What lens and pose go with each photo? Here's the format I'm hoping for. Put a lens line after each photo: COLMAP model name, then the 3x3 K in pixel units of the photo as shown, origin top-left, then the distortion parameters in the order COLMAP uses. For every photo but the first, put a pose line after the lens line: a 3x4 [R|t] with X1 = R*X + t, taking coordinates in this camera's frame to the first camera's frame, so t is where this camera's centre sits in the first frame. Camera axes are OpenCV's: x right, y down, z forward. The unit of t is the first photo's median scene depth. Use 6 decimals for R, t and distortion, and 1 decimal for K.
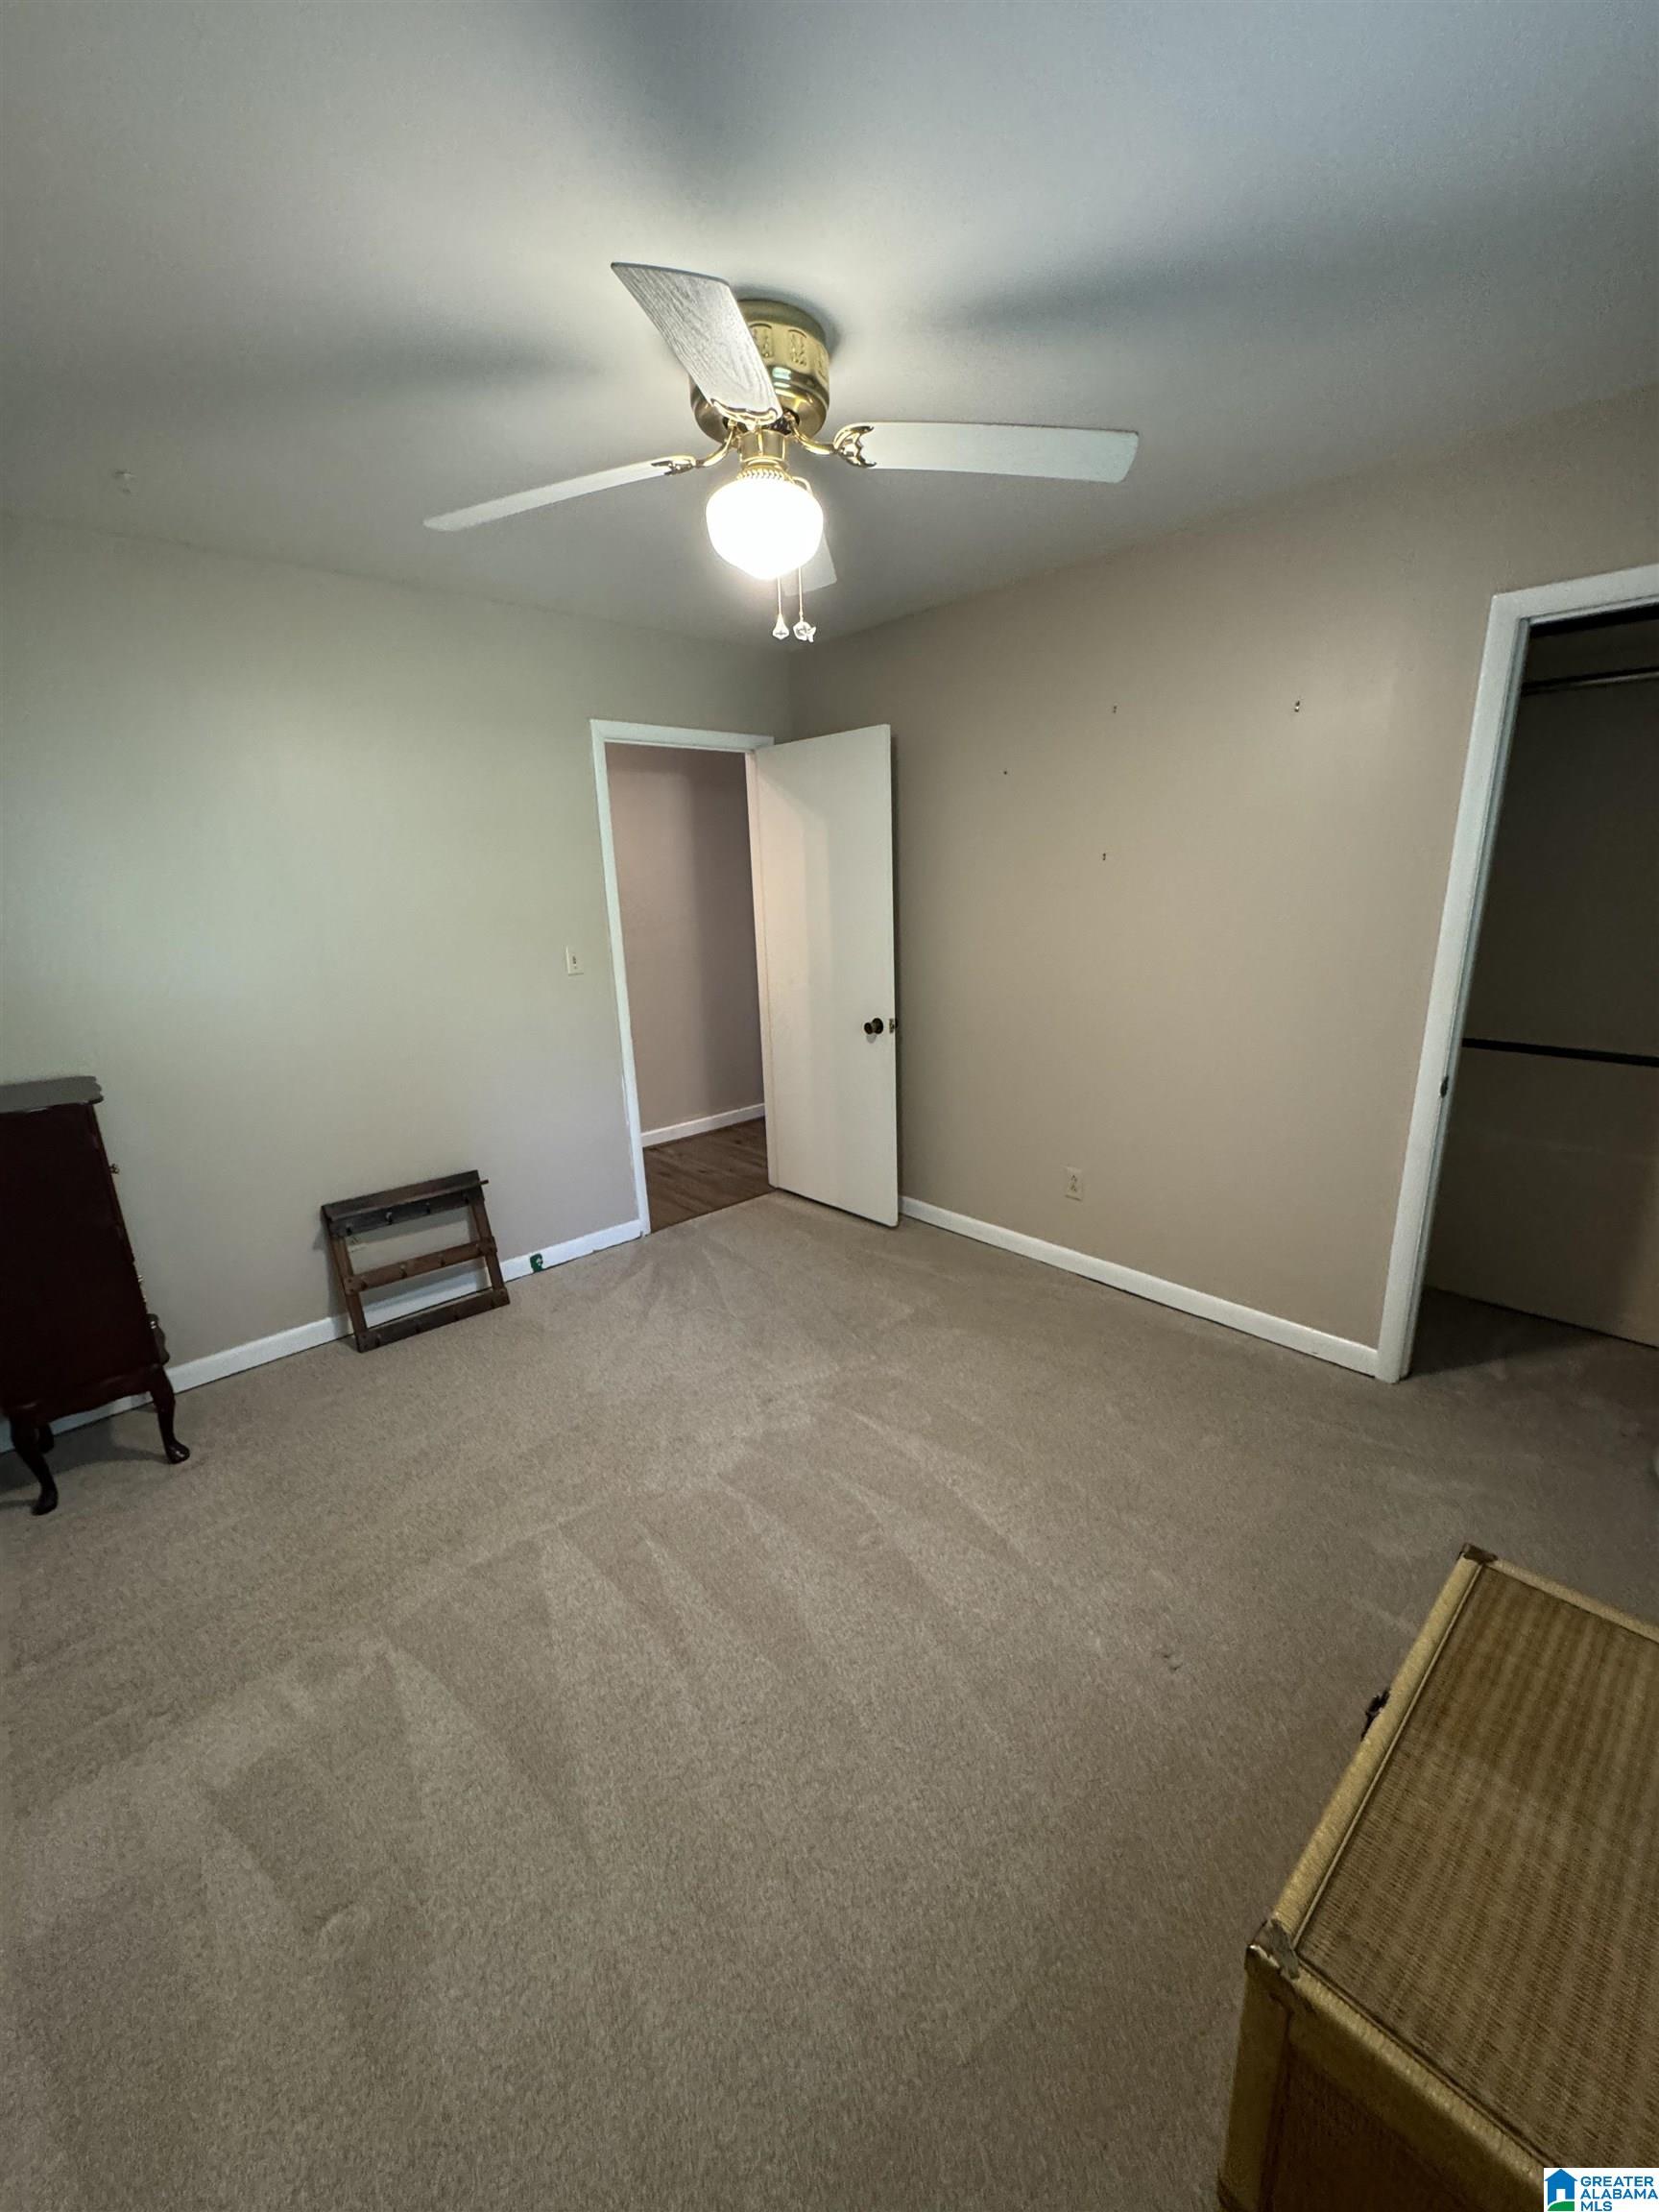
lens RADIAL K [[882.8, 0, 829.5], [0, 882.8, 1106.0], [0, 0, 1]] dist [-0.000070, 0.000106]
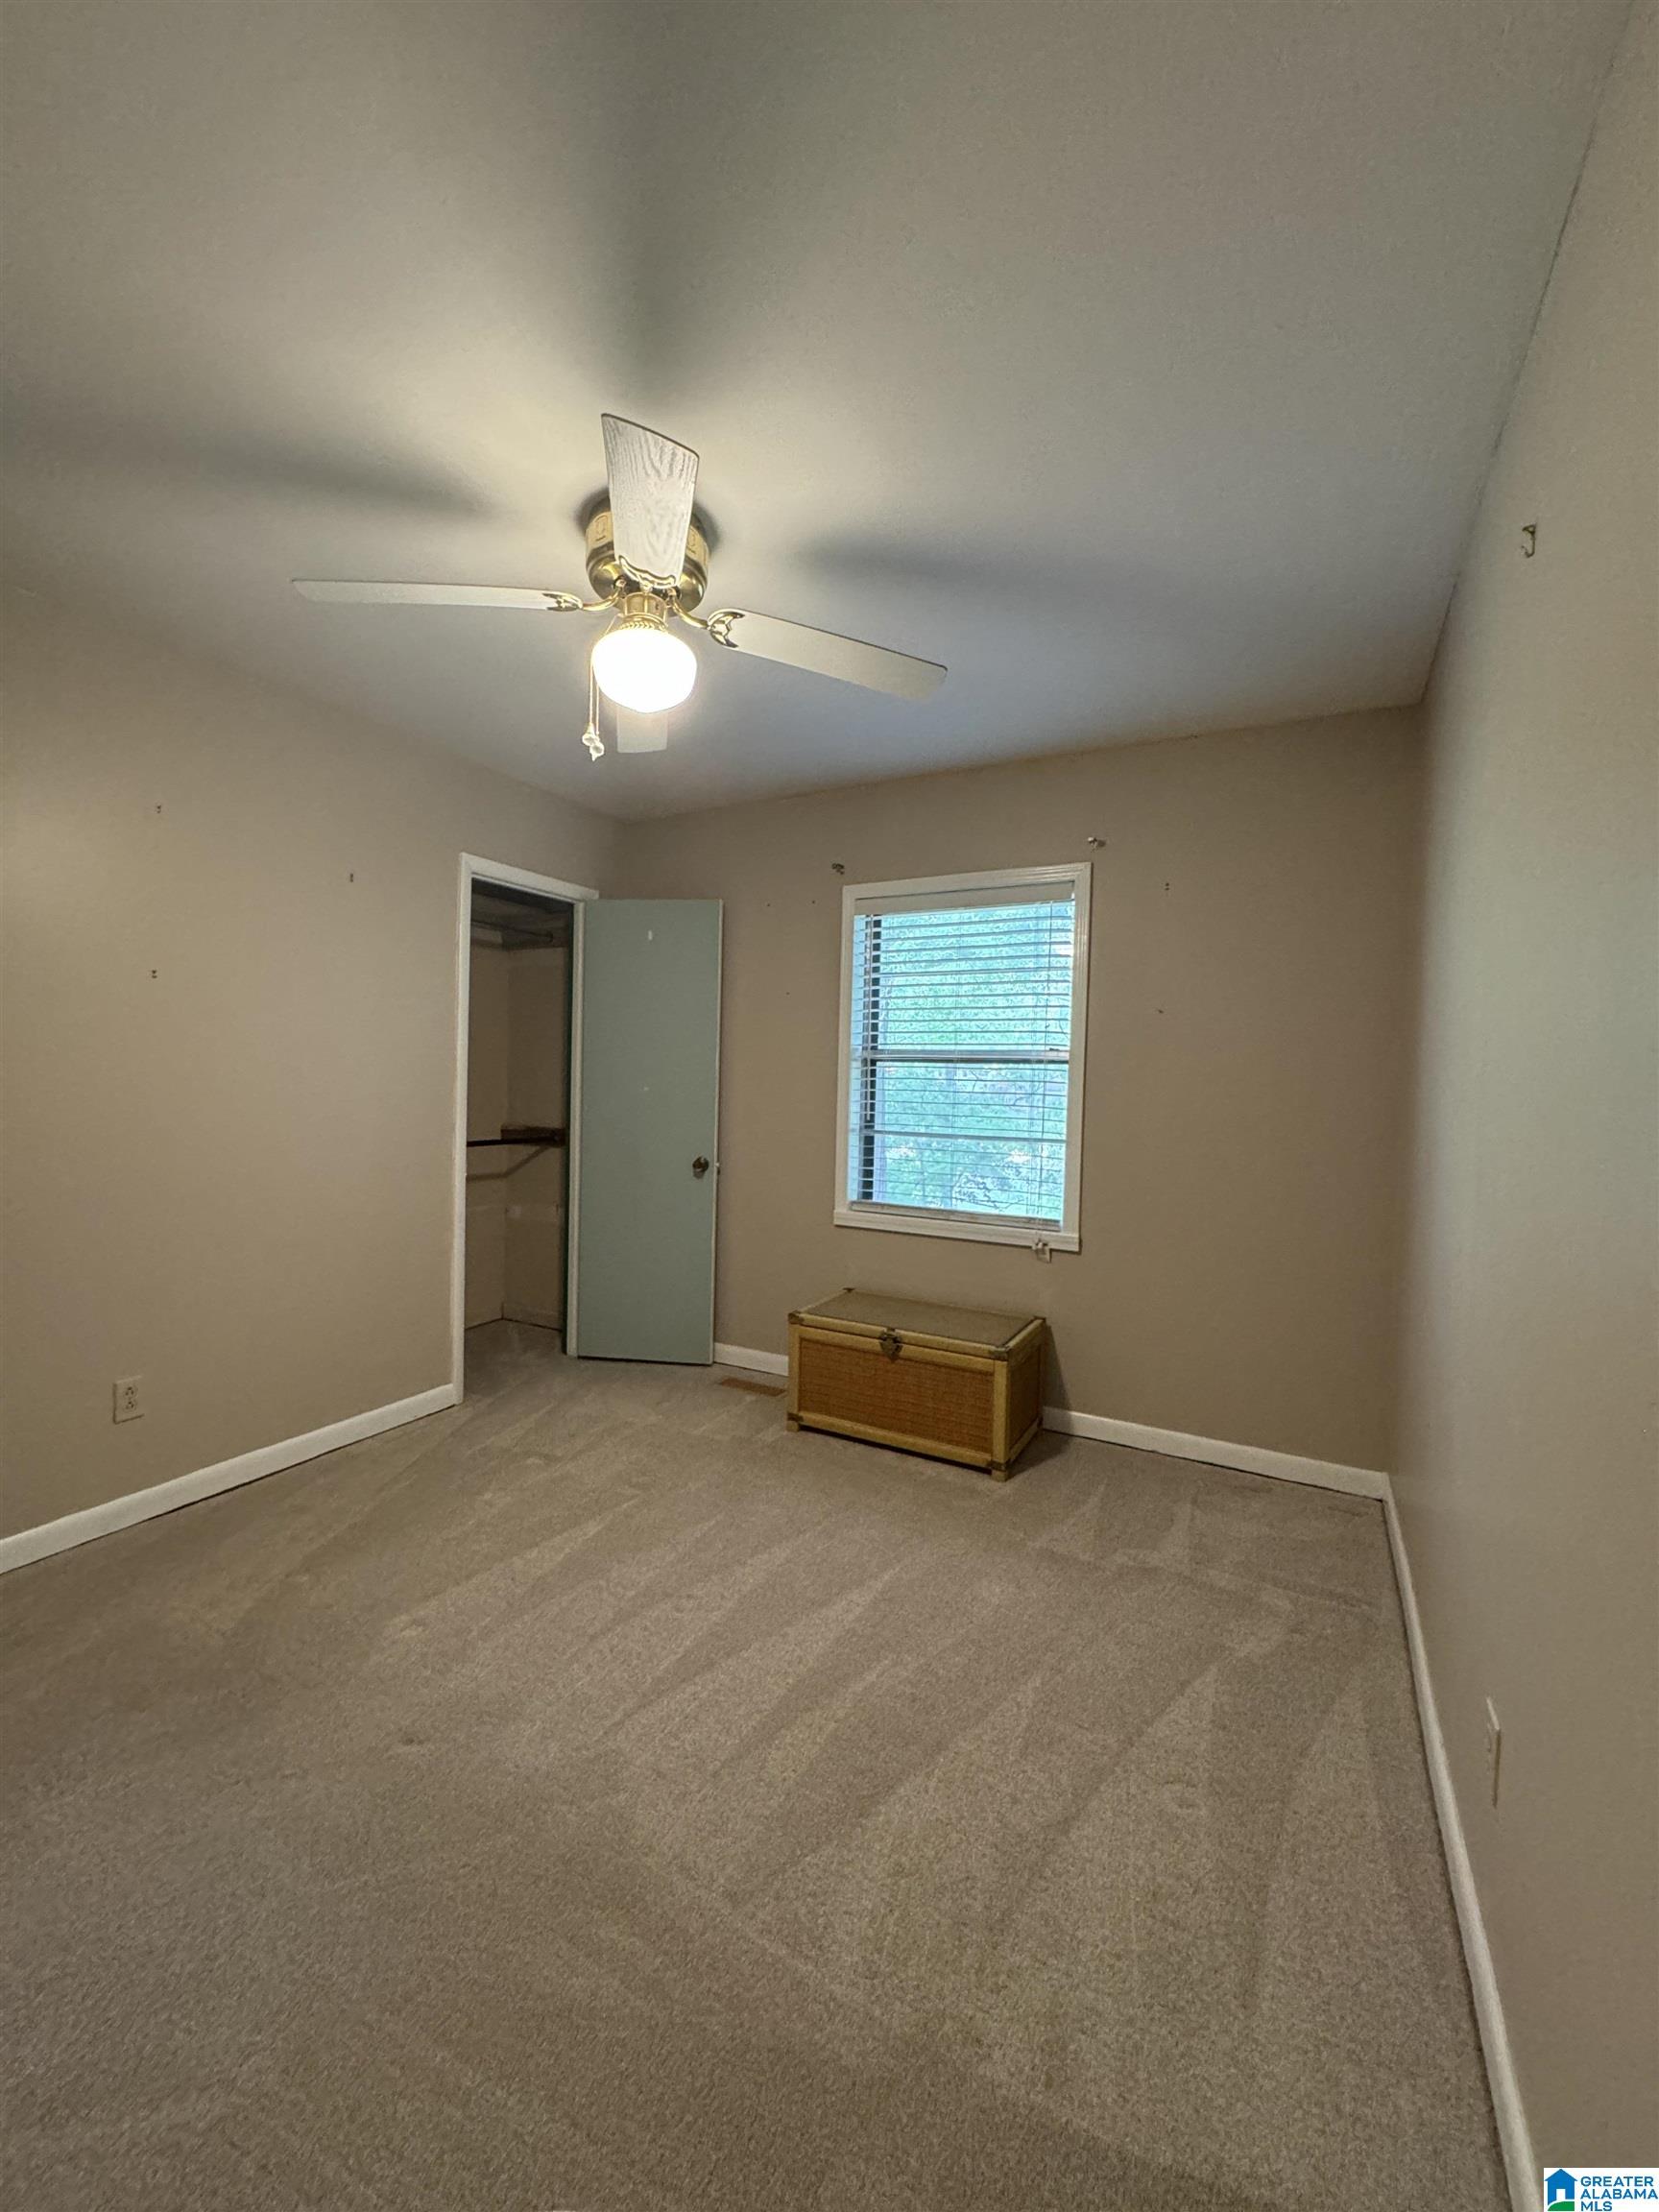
lens RADIAL K [[882.8, 0, 829.5], [0, 882.8, 1106.0], [0, 0, 1]] dist [-0.000070, 0.000106]
pose [[-0.326568, -0.006130, 0.945154, -0.671499], [0.229879, 0.969437, 0.085715, -0.083310], [-0.916793, 0.245262, -0.315178, 0.692490]]
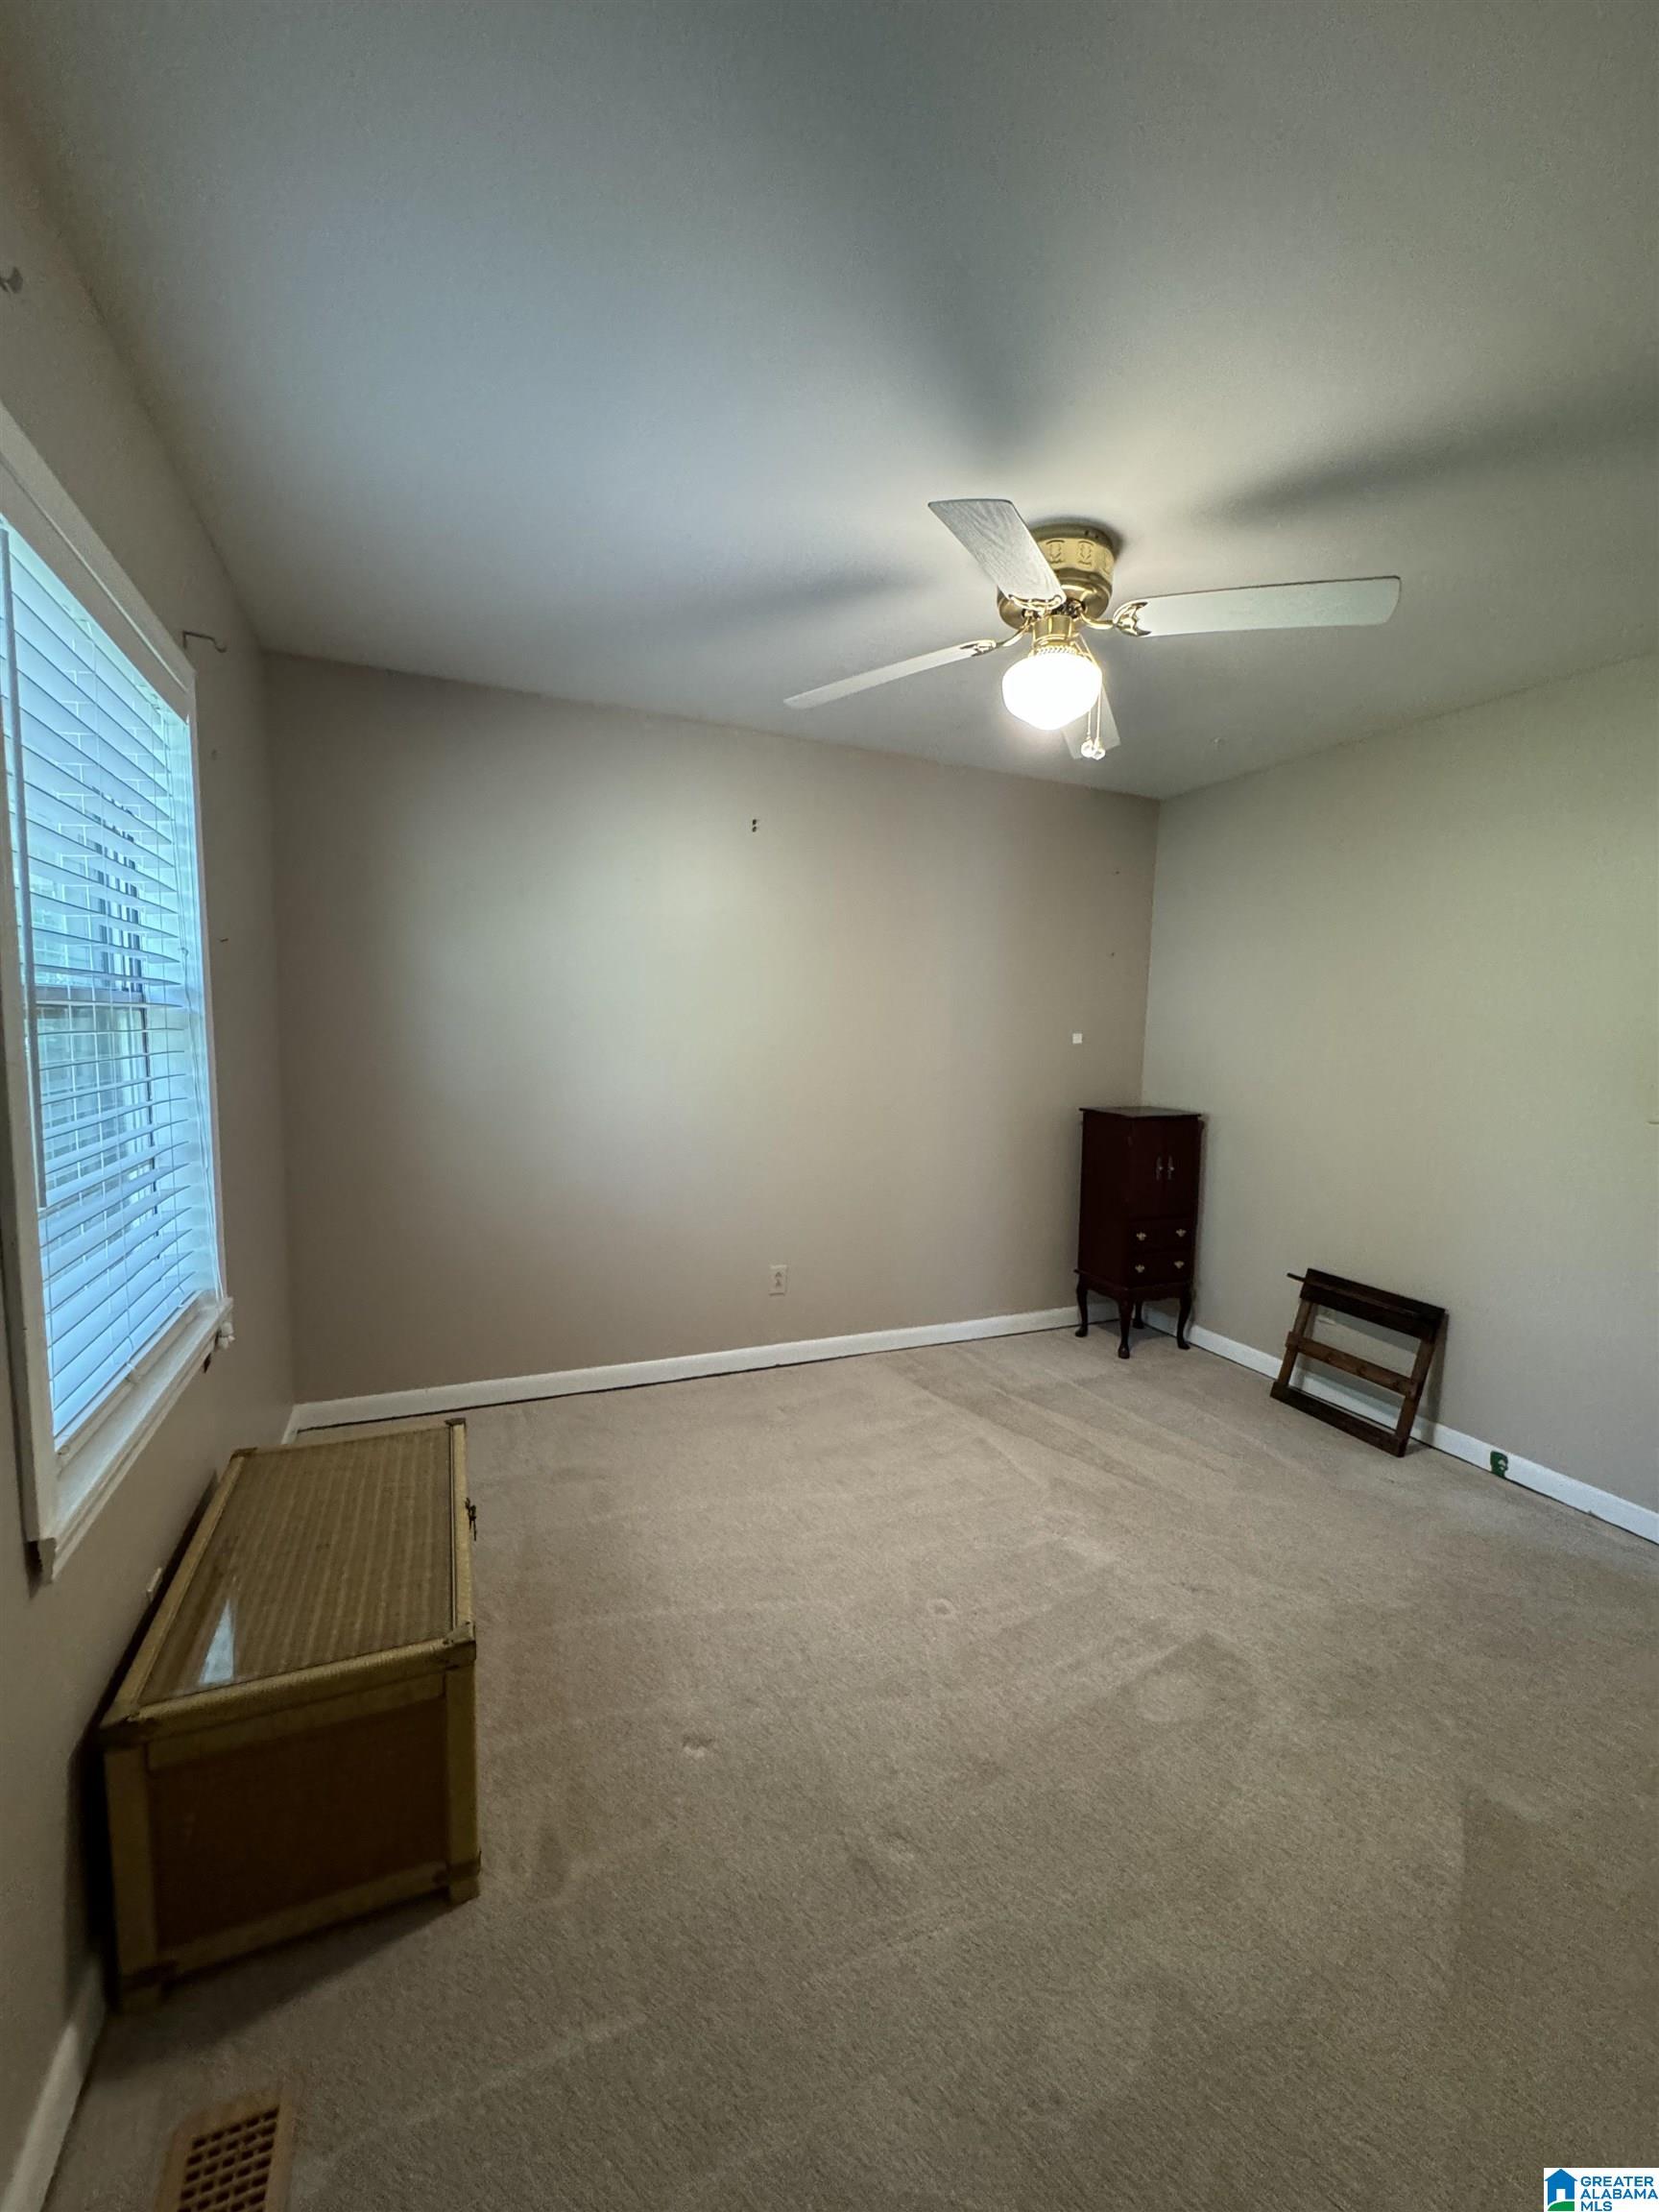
lens RADIAL K [[882.8, 0, 829.5], [0, 882.8, 1106.0], [0, 0, 1]] dist [-0.000070, 0.000106]
pose [[-0.321305, 0.109737, -0.940596, 0.664830], [-0.255428, 0.946406, 0.197668, -0.150133], [0.911877, 0.303766, -0.276055, 0.670403]]
